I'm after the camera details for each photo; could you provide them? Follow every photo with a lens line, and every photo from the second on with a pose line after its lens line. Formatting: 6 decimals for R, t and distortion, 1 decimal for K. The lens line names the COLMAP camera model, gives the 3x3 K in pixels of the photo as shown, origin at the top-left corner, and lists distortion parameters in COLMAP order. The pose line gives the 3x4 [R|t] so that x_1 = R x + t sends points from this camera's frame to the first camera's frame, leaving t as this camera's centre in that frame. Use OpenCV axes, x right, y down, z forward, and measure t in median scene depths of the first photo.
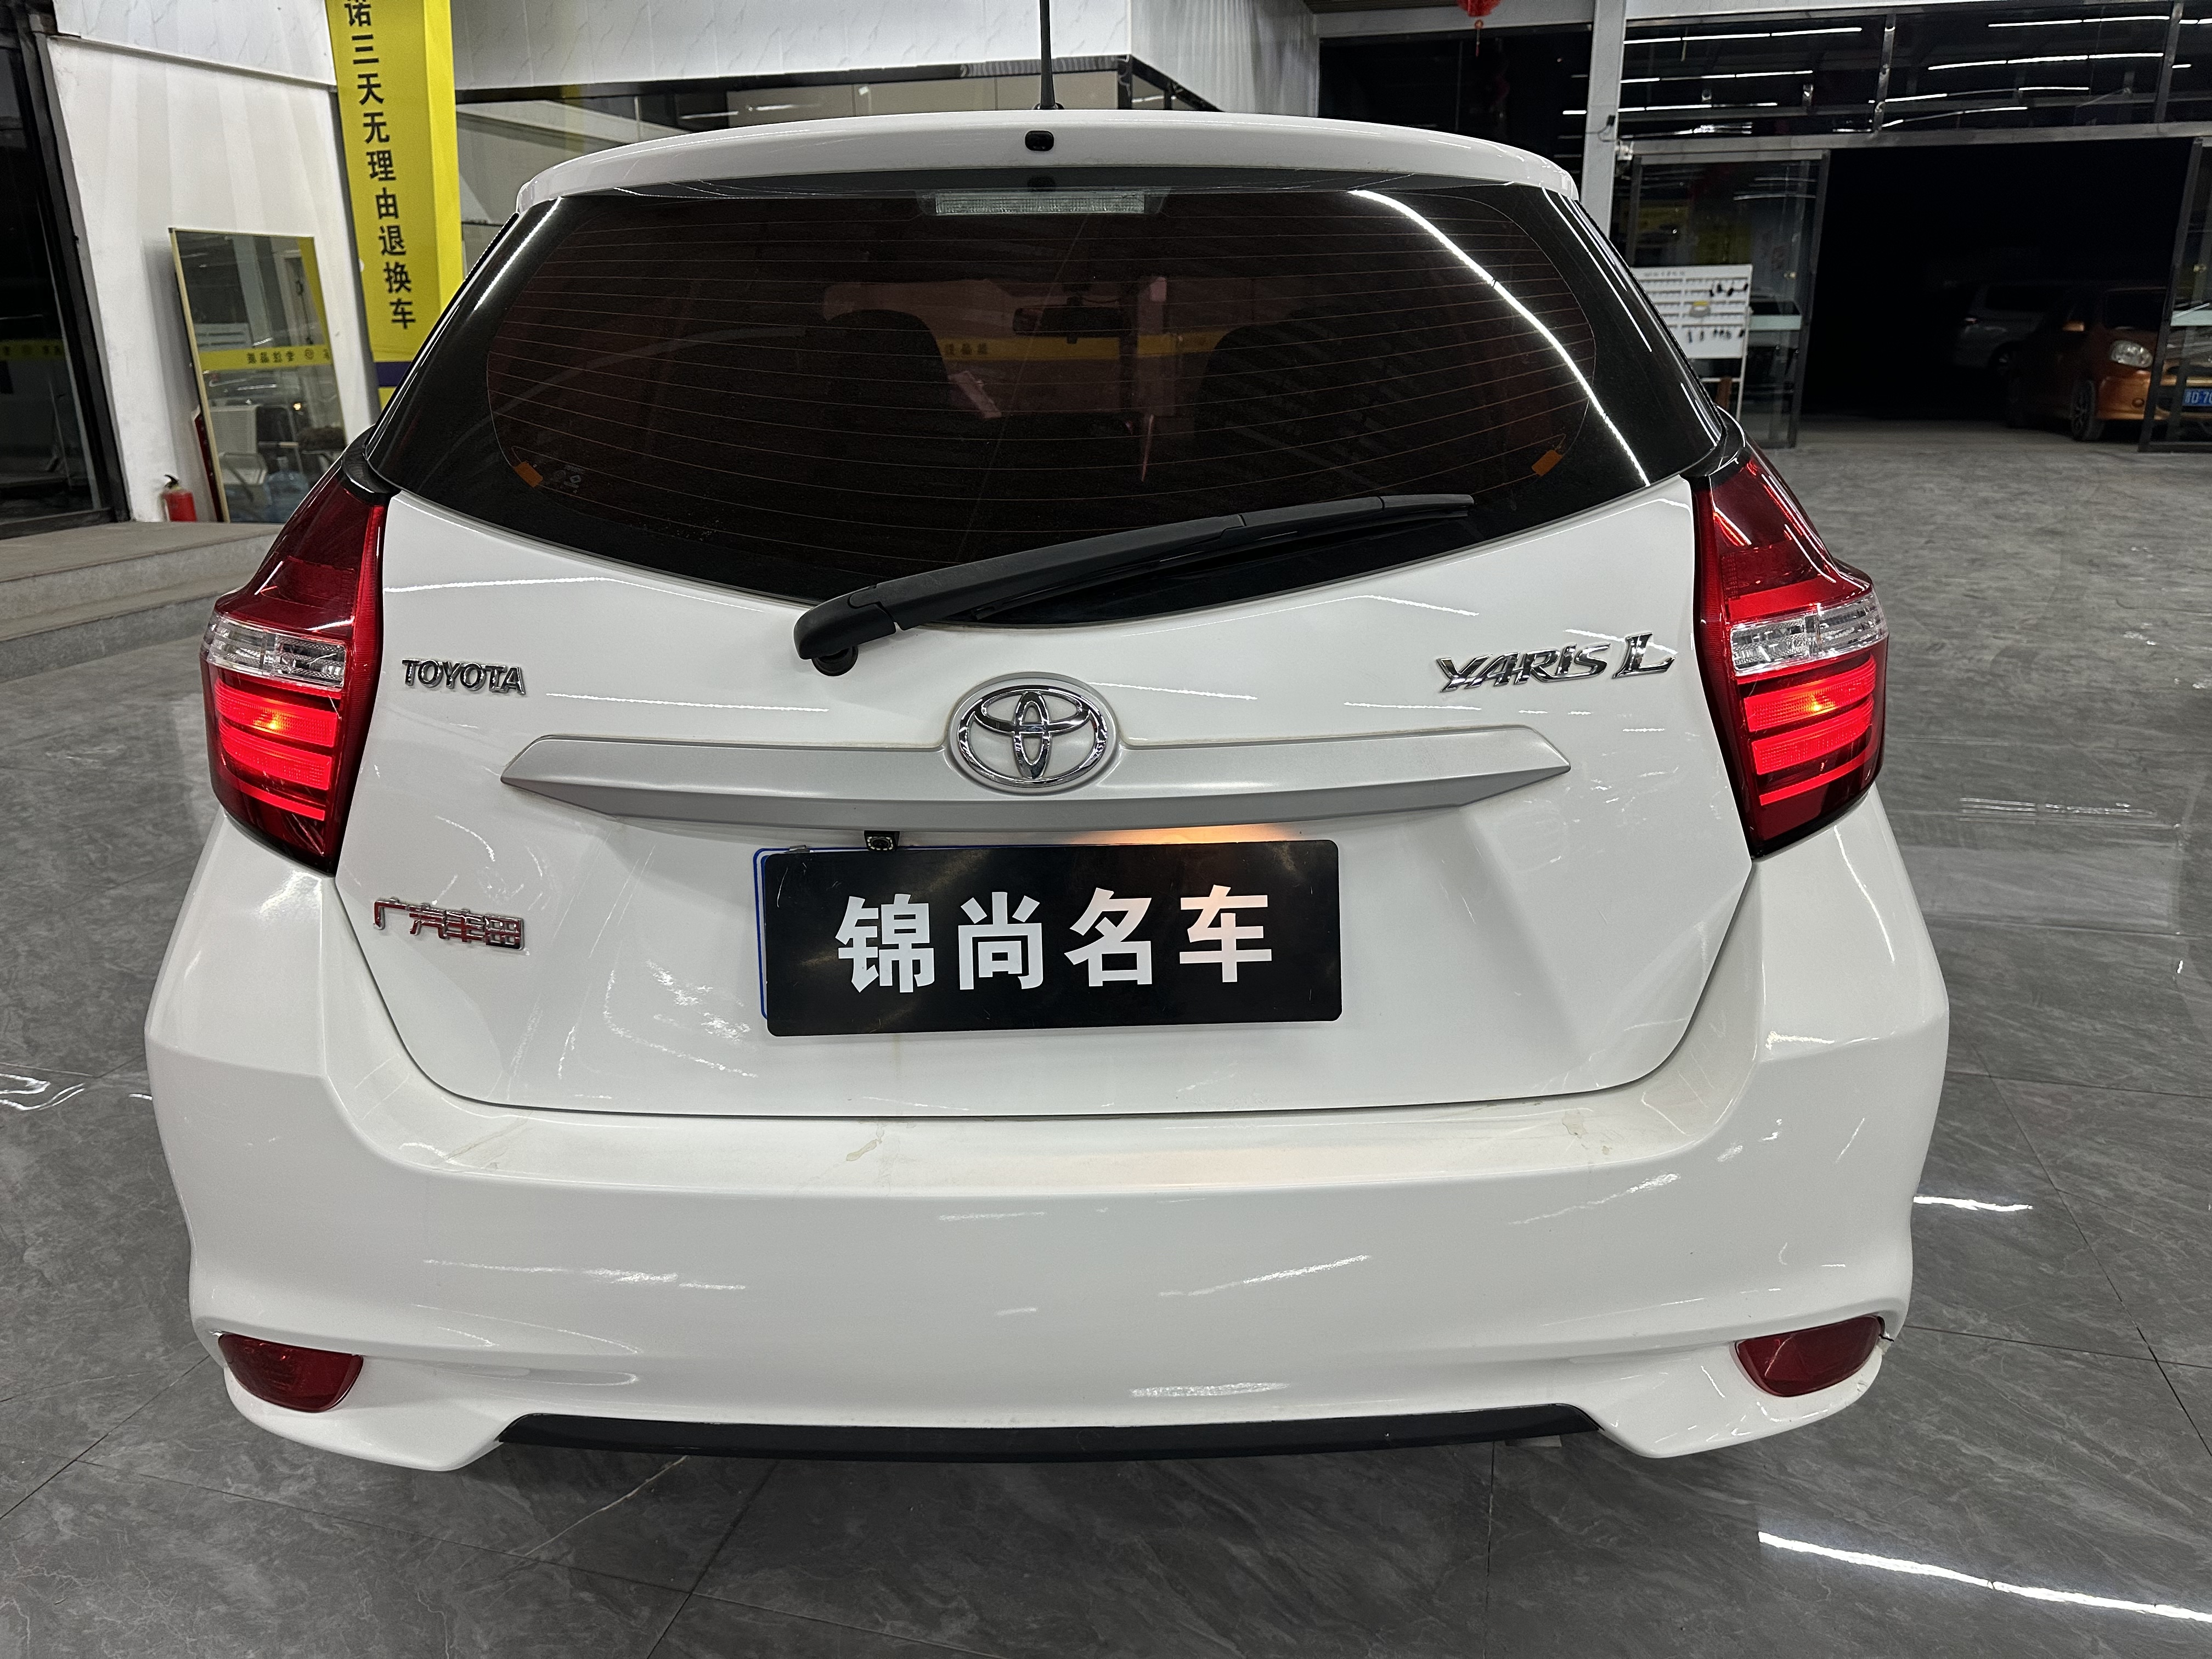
lens RADIAL K [[1579.1, 0, 1095.7], [0, 1579.1, 769.4], [0, 0, 1]] dist [0.069855, -0.078294]
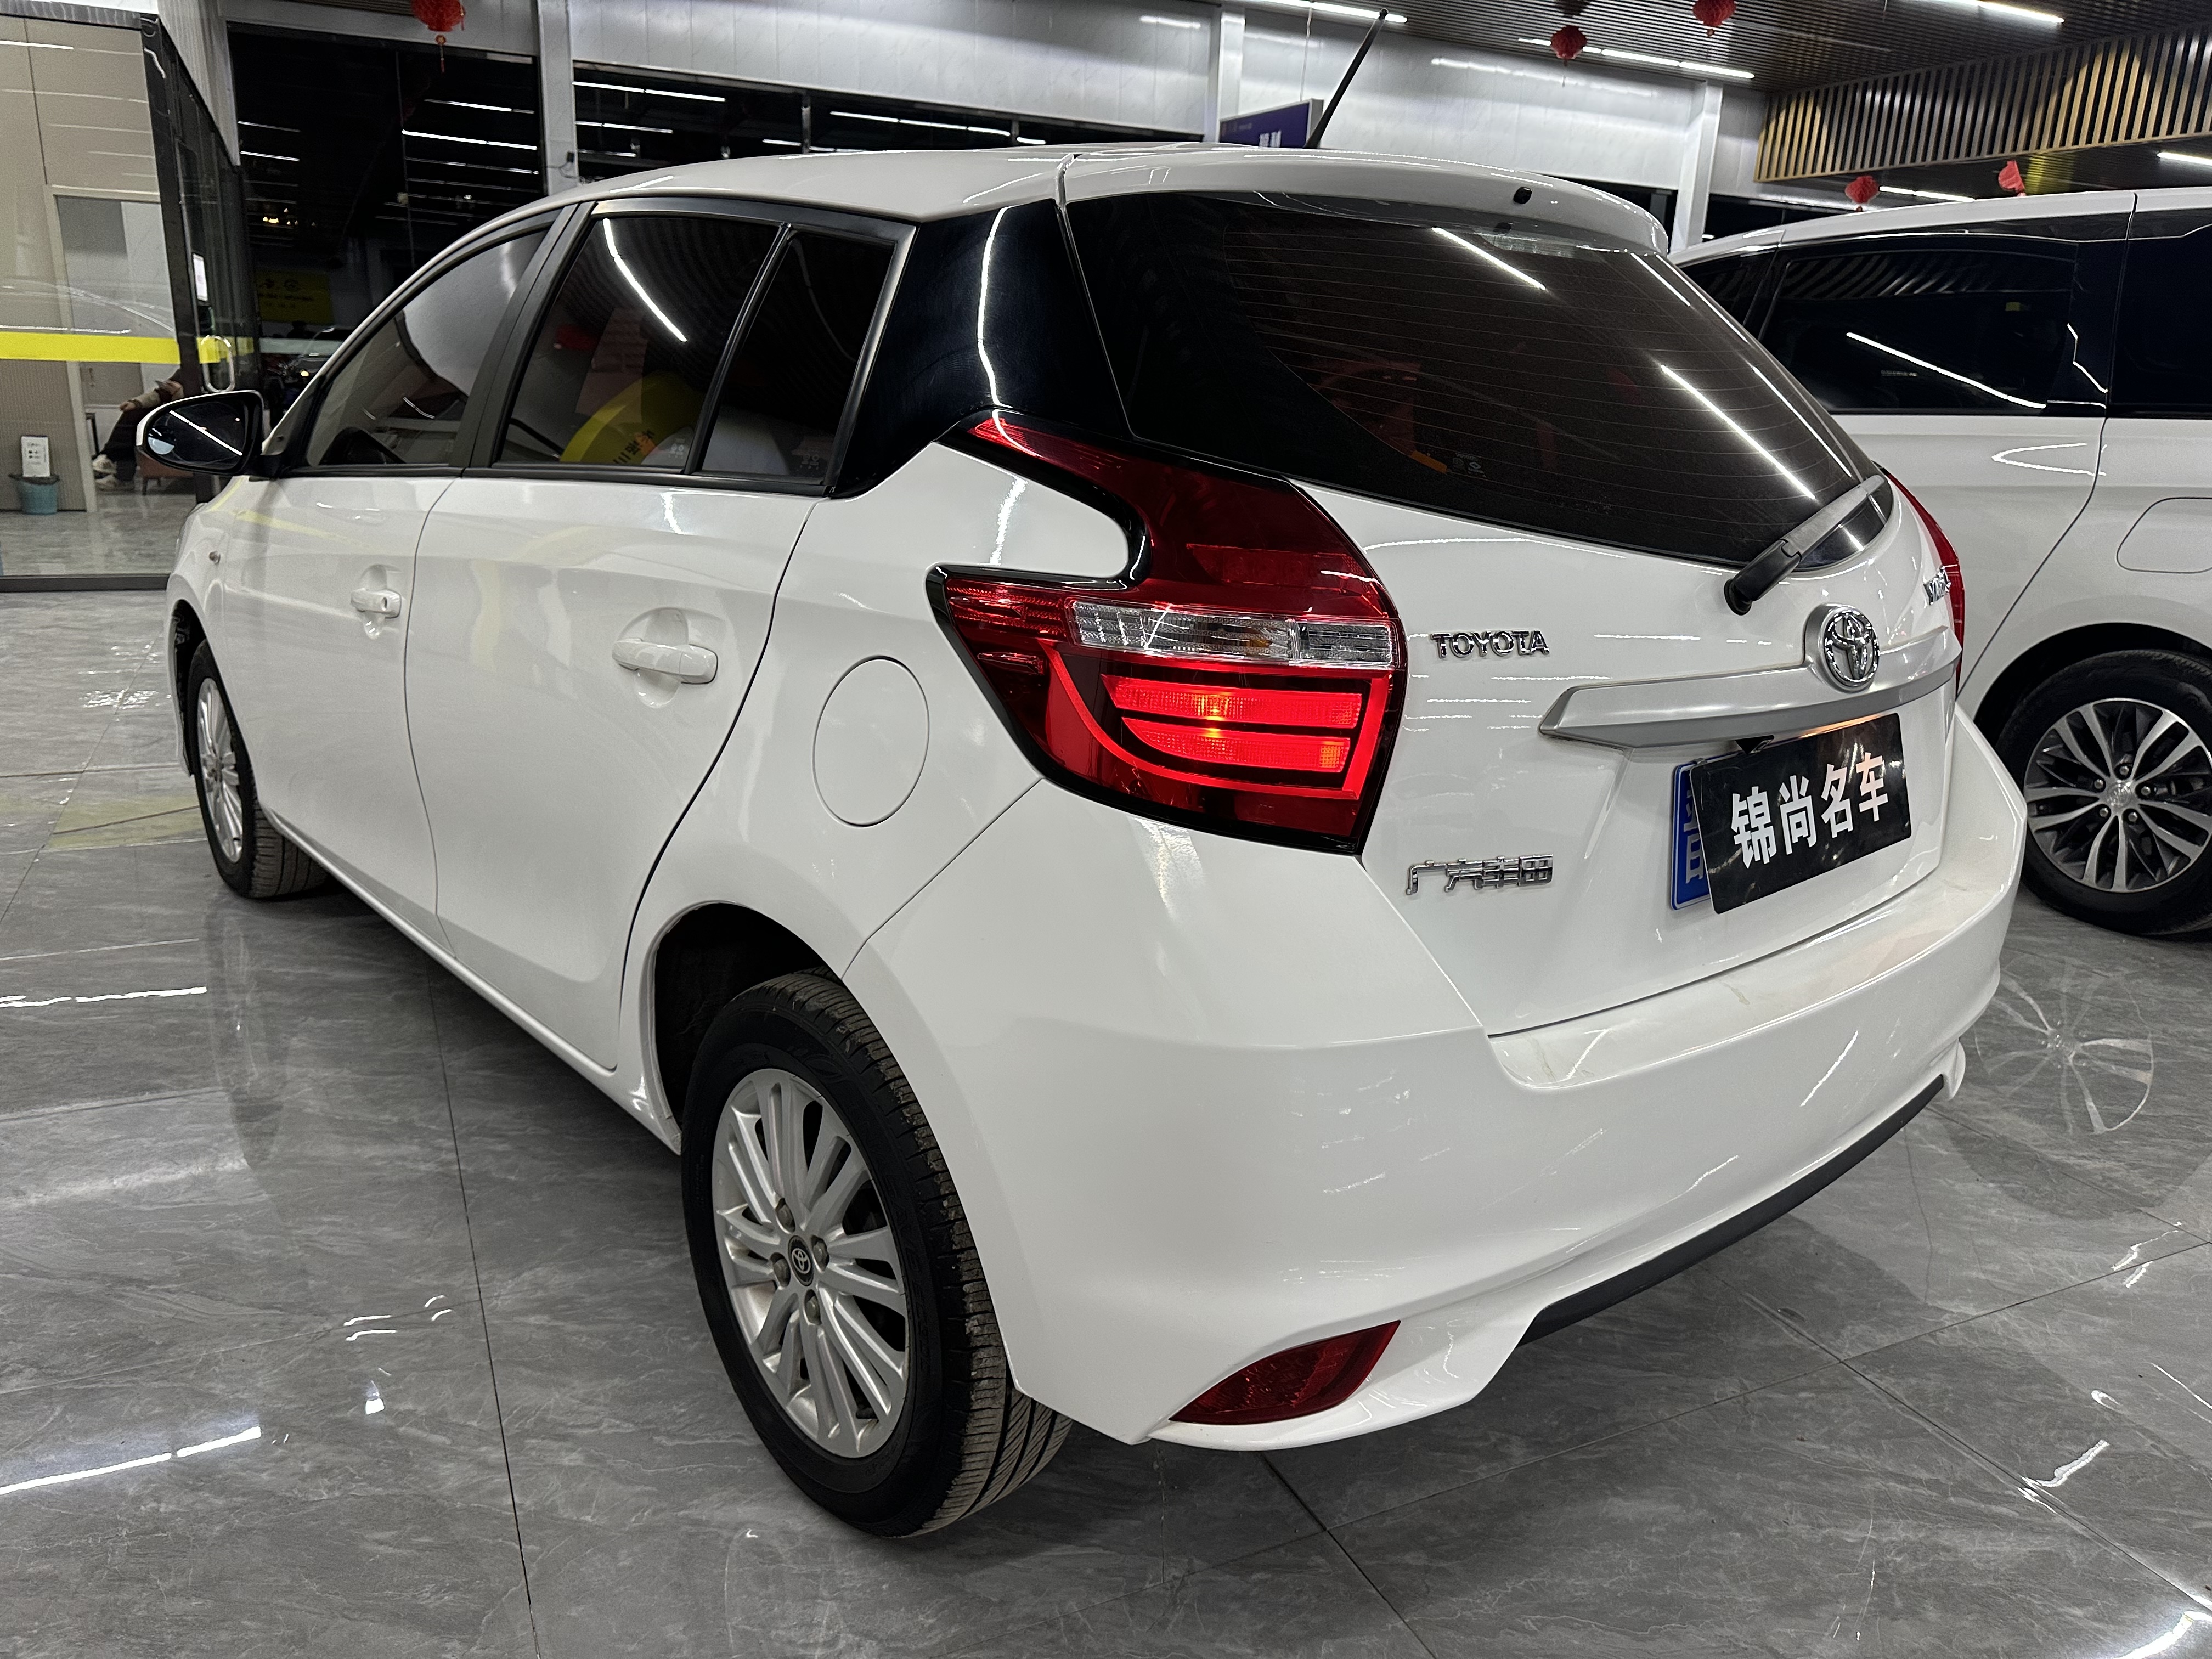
lens RADIAL K [[1579.1, 0, 1095.7], [0, 1579.1, 769.4], [0, 0, 1]] dist [0.069855, -0.078294]
pose [[0.758435, -0.116813, 0.641195, -1.341973], [0.130441, 0.991108, 0.026269, -0.037897], [-0.638562, 0.063715, 0.766928, 0.353292]]
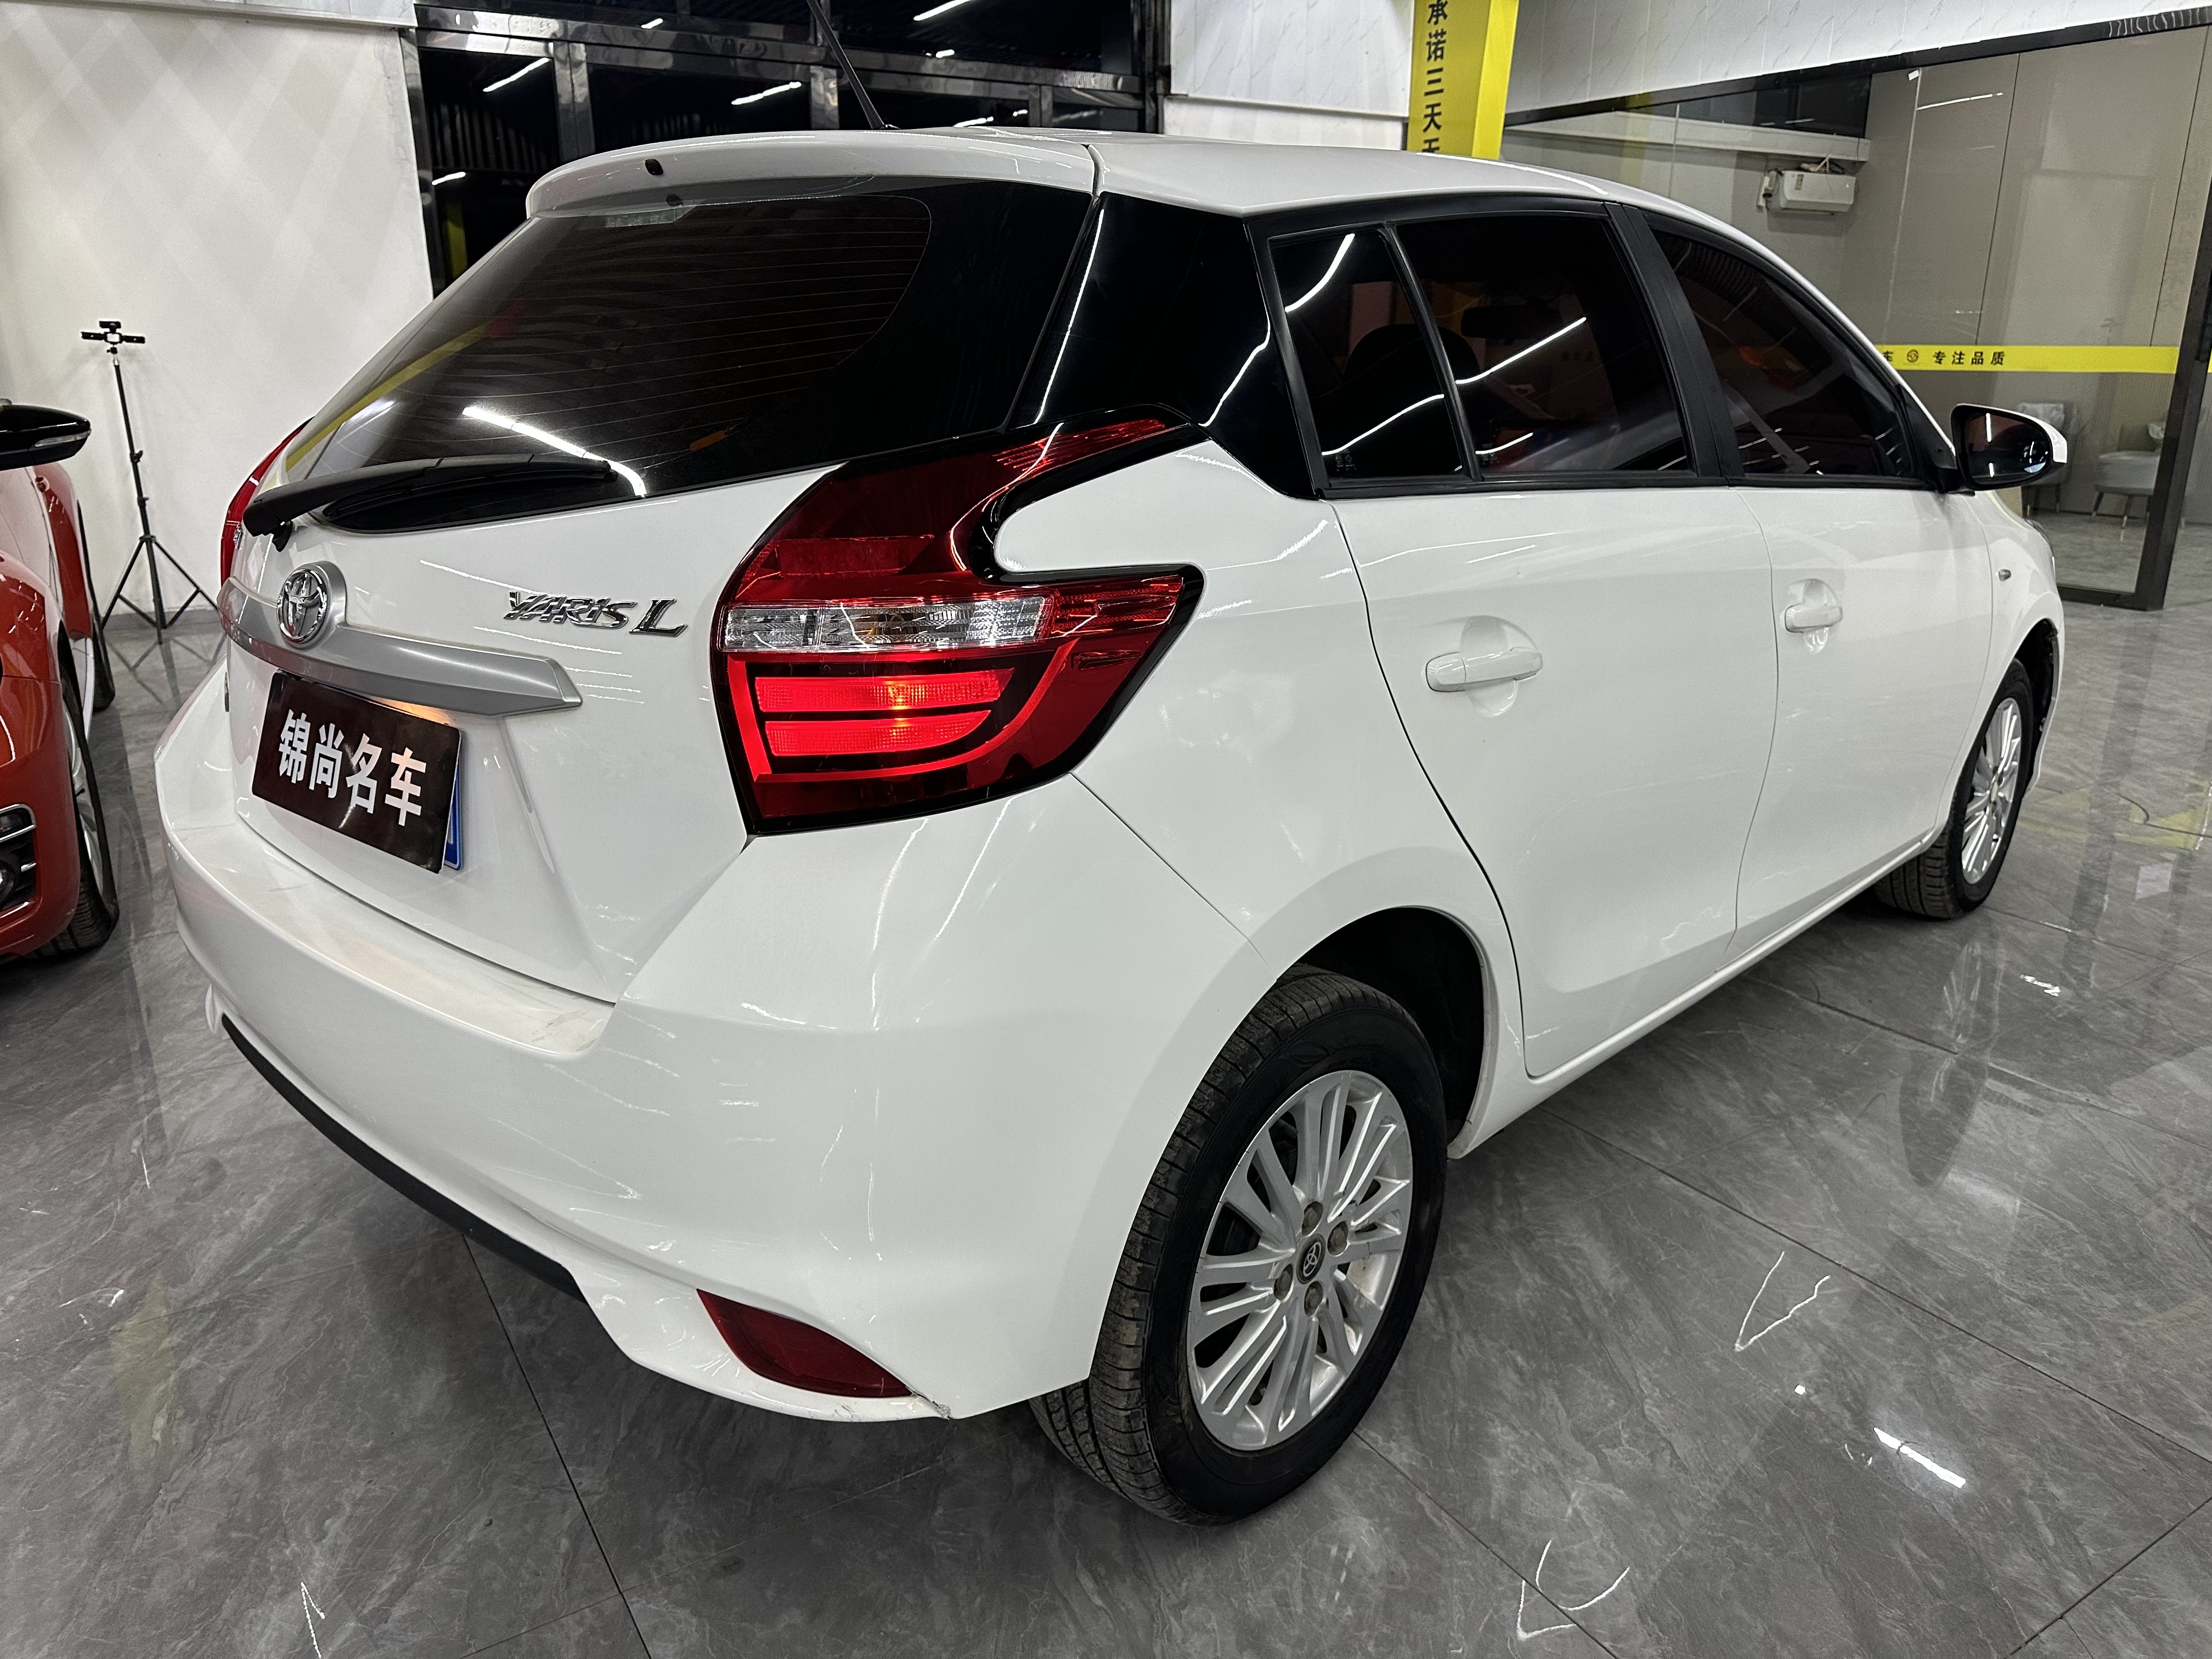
lens RADIAL K [[1579.1, 0, 1095.7], [0, 1579.1, 769.4], [0, 0, 1]] dist [0.069855, -0.078294]
pose [[0.729461, 0.189111, -0.657361, 1.327191], [-0.192528, 0.978934, 0.067978, -0.104073], [0.656368, 0.076973, 0.750504, 0.399882]]
